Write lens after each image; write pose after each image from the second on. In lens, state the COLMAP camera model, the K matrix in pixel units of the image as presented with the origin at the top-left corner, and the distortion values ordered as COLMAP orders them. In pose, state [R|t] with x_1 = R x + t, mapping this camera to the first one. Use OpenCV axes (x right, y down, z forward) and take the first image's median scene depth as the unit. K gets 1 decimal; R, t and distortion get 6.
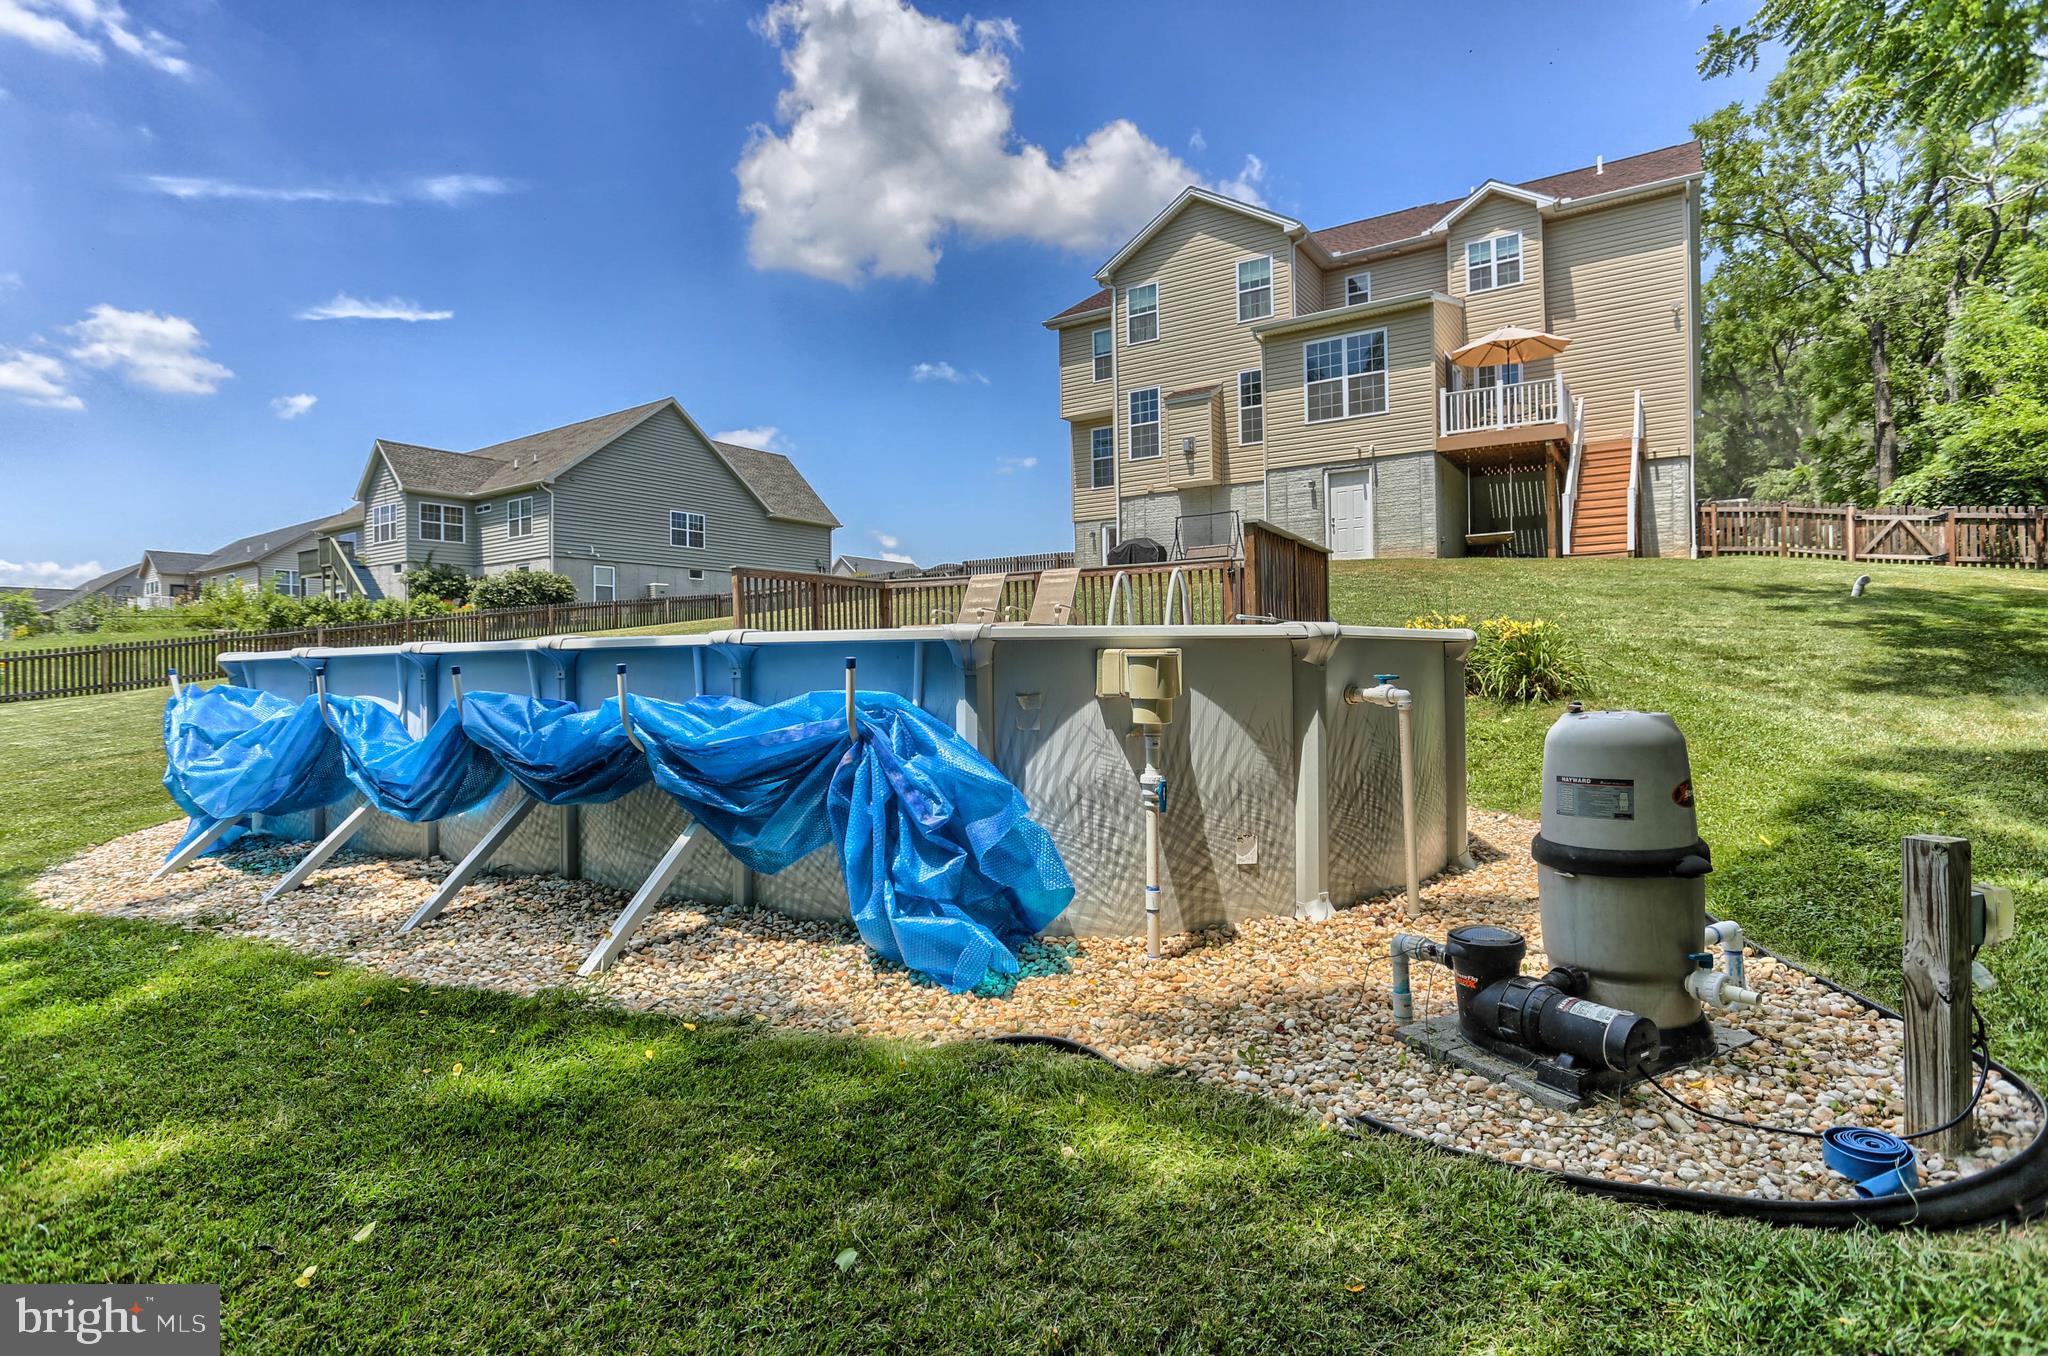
lens RADIAL K [[1151.6, 0, 1096.8], [0, 1151.6, 707.6], [0, 0, 1]] dist [-0.069418, 0.036098]
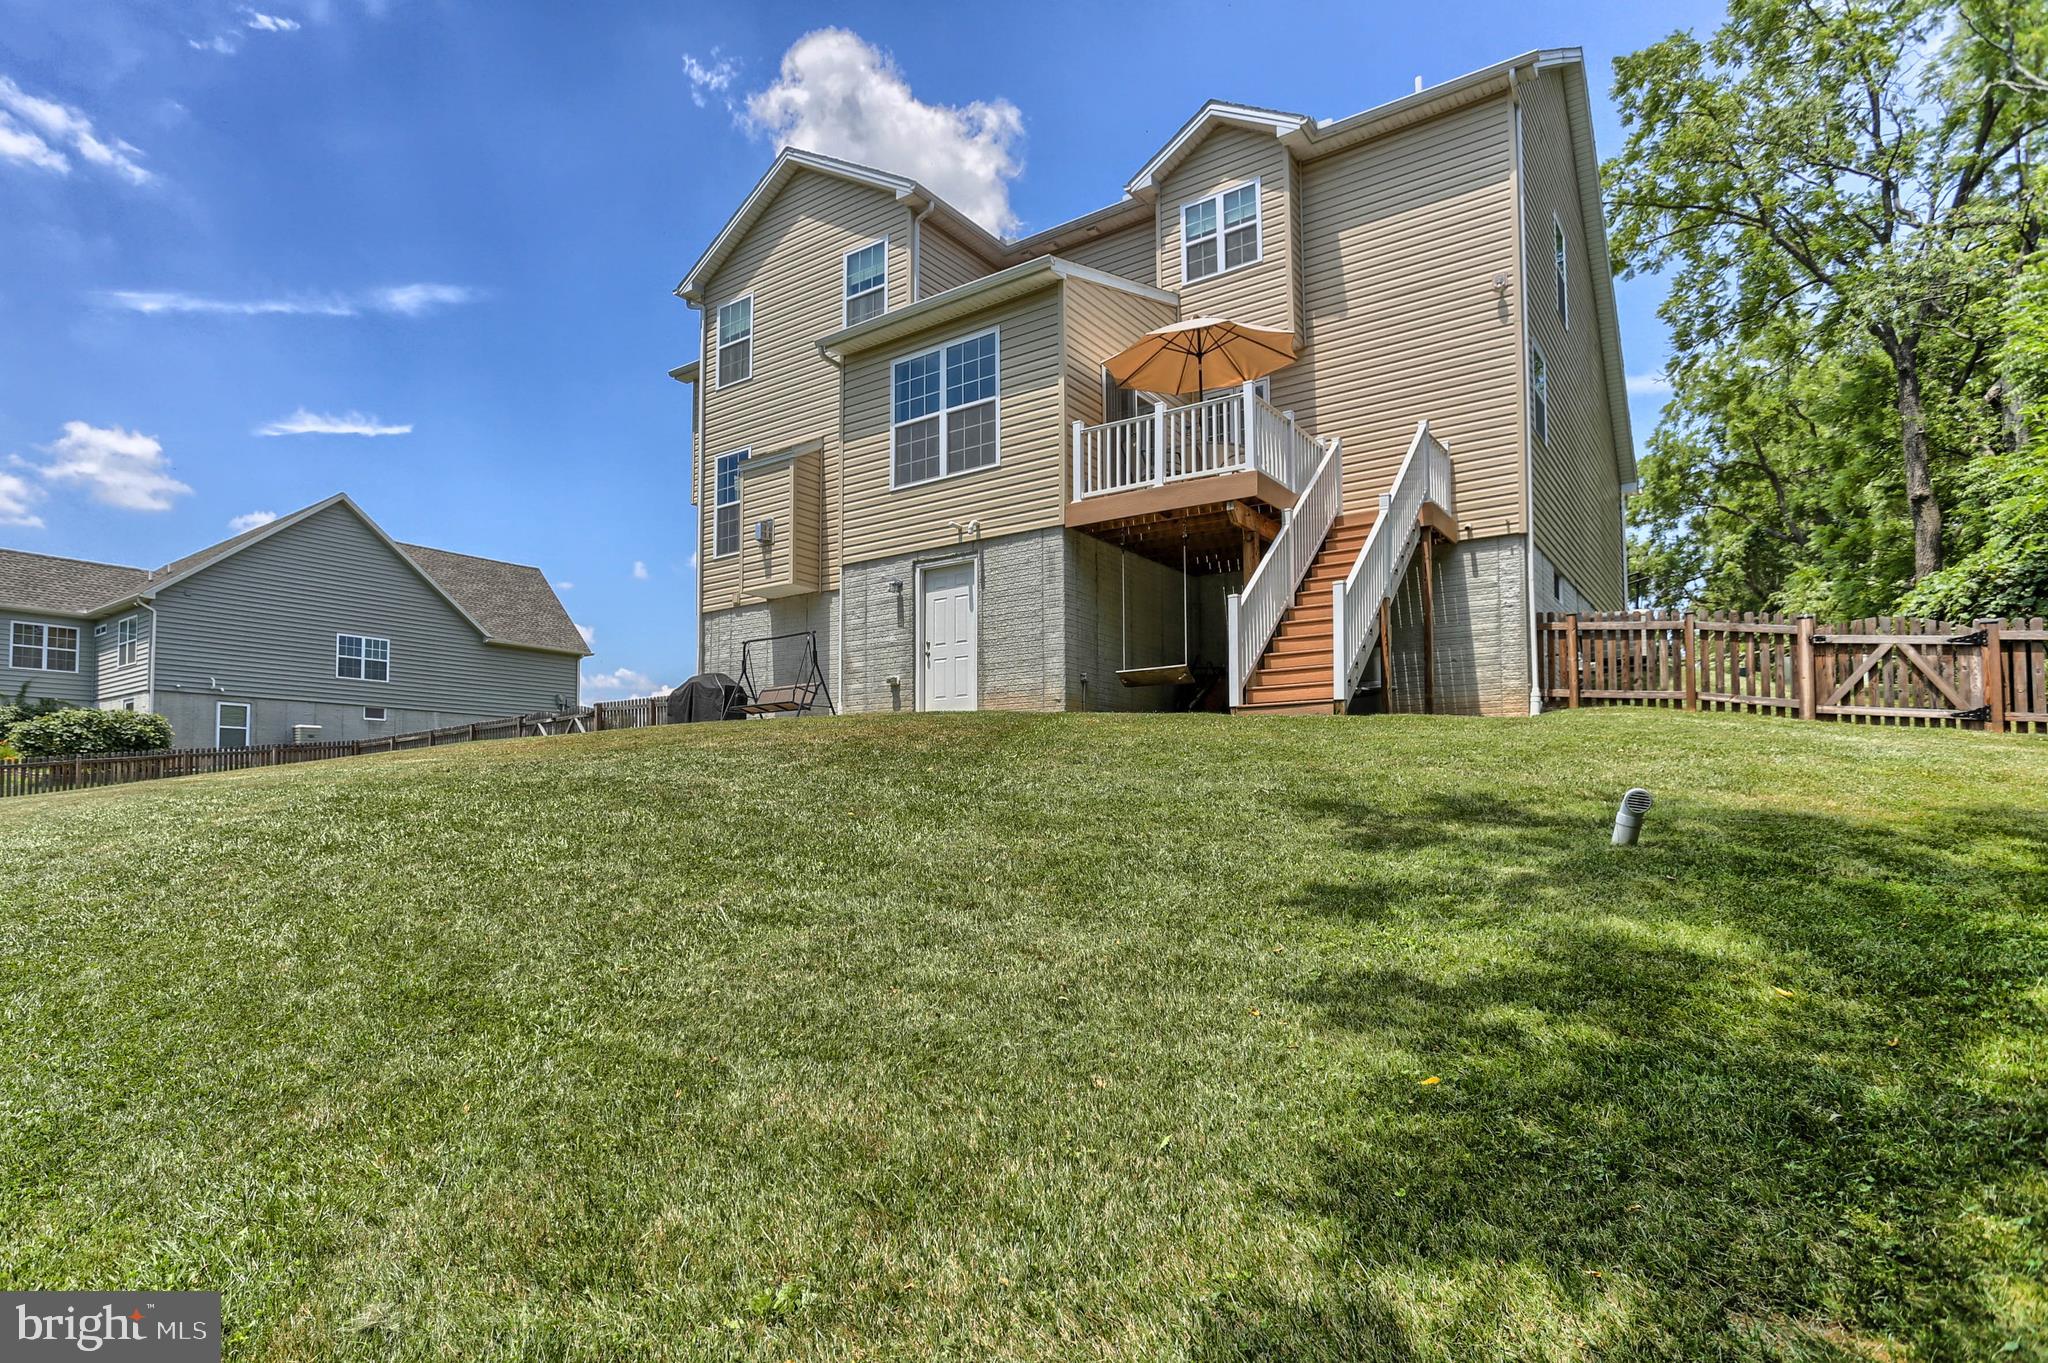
lens RADIAL K [[1218.1, 0, 1068.8], [0, 1218.1, 765.8], [0, 0, 1]] dist [-0.081771, 0.049044]
pose [[0.997575, 0.009972, -0.068882, 0.307231], [-0.014439, 0.997802, -0.064668, -0.056730], [0.068086, 0.065506, 0.995527, 0.350703]]
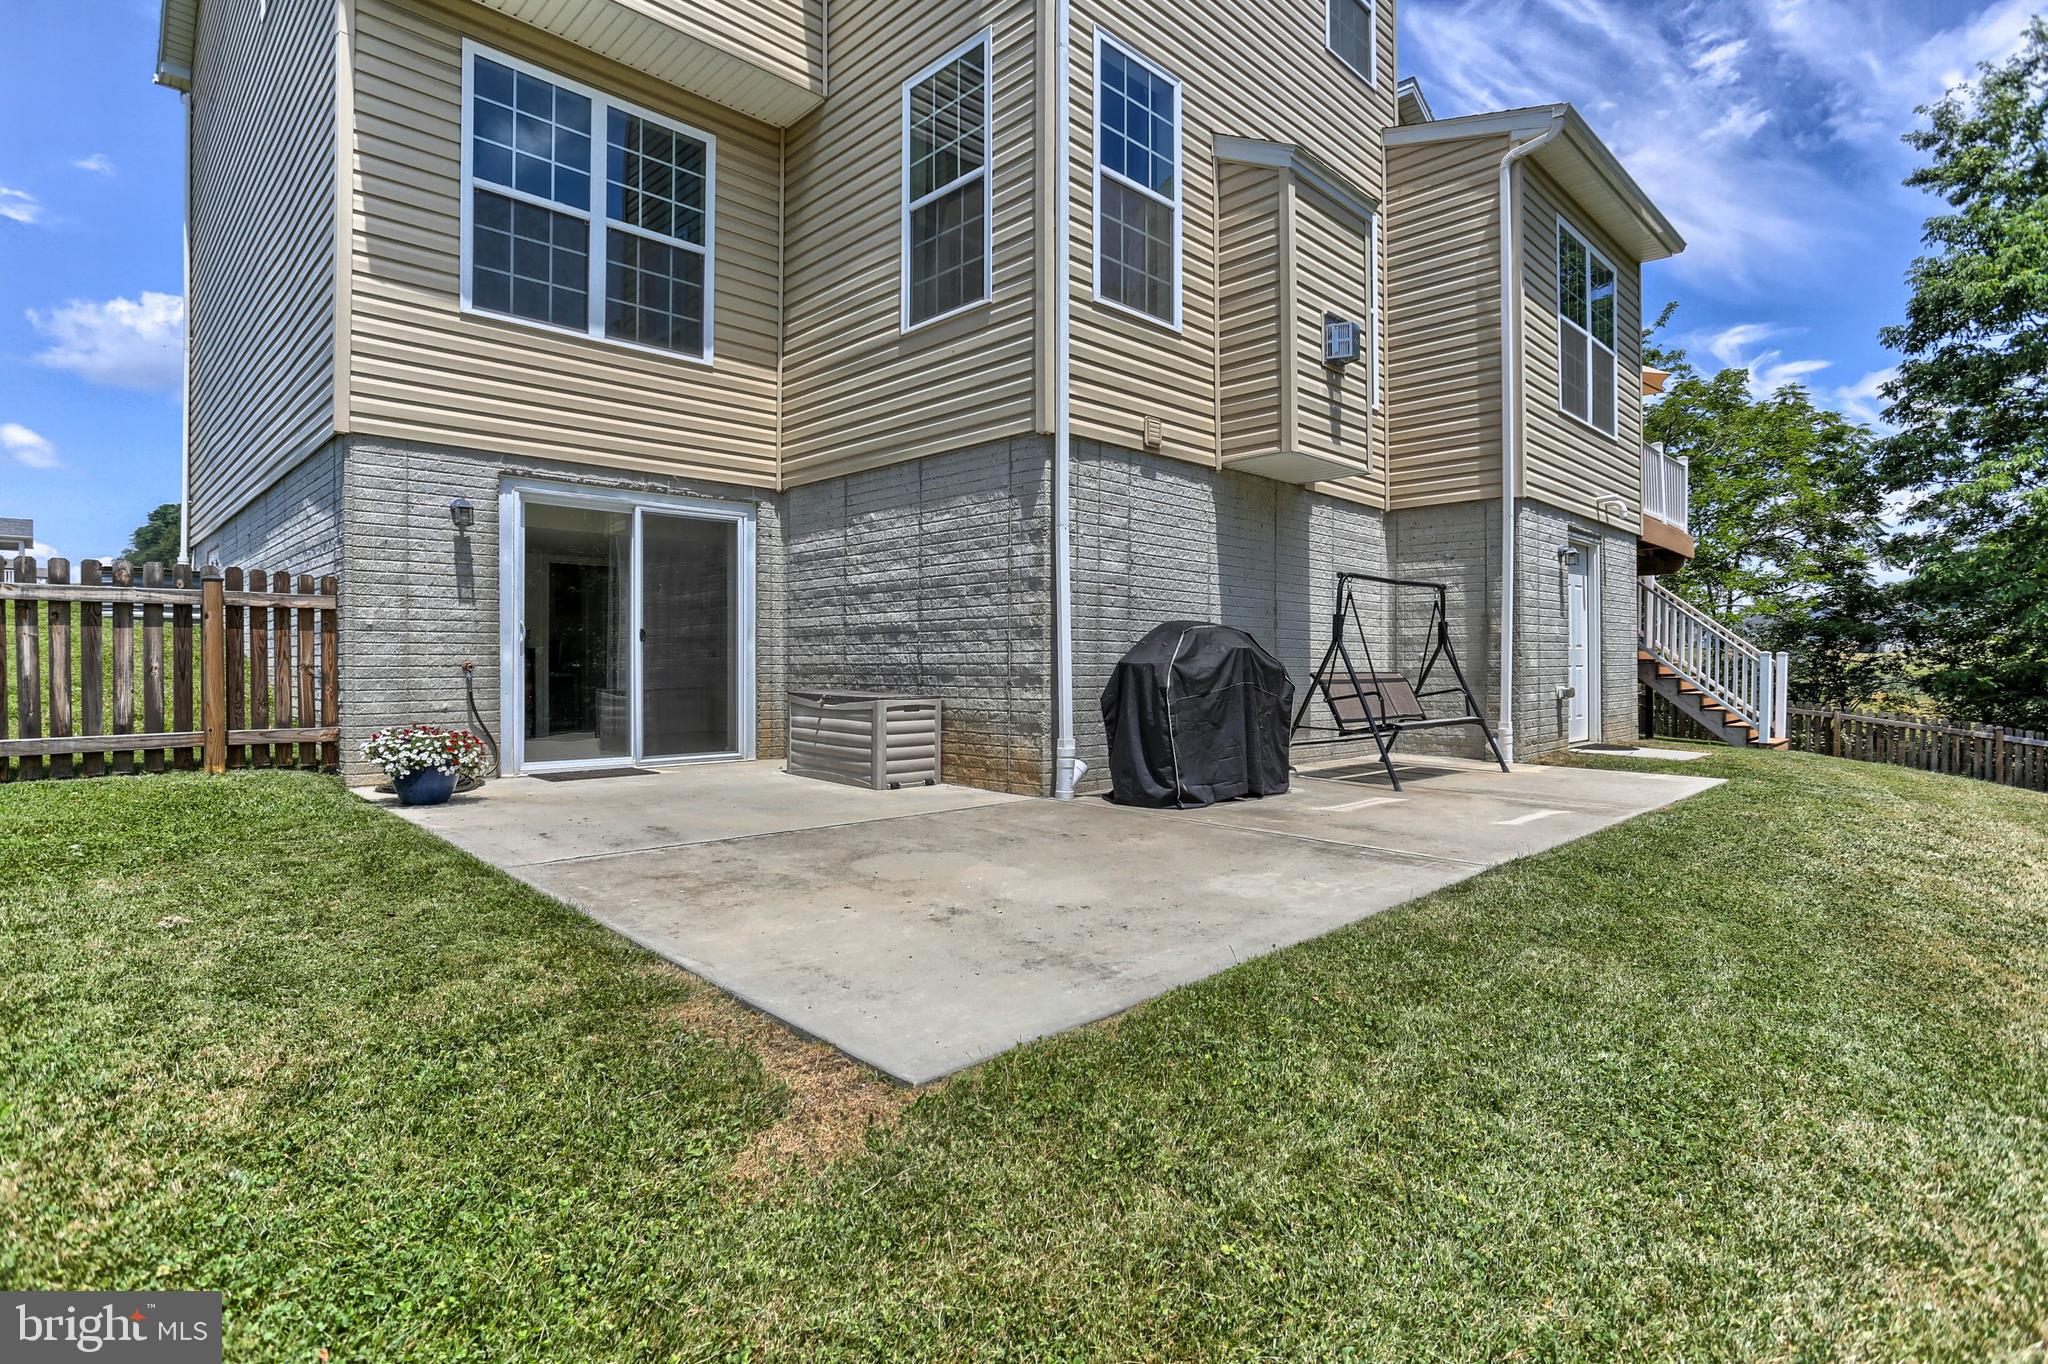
lens RADIAL K [[1098.9, 0, 1114.9], [0, 1098.9, 688.7], [0, 0, 1]] dist [-0.033560, 0.001013]
pose [[0.180094, 0.013196, 0.983561, -0.221113], [0.025580, 0.999509, -0.018094, -0.136584], [-0.983317, 0.028418, 0.179668, 1.035529]]
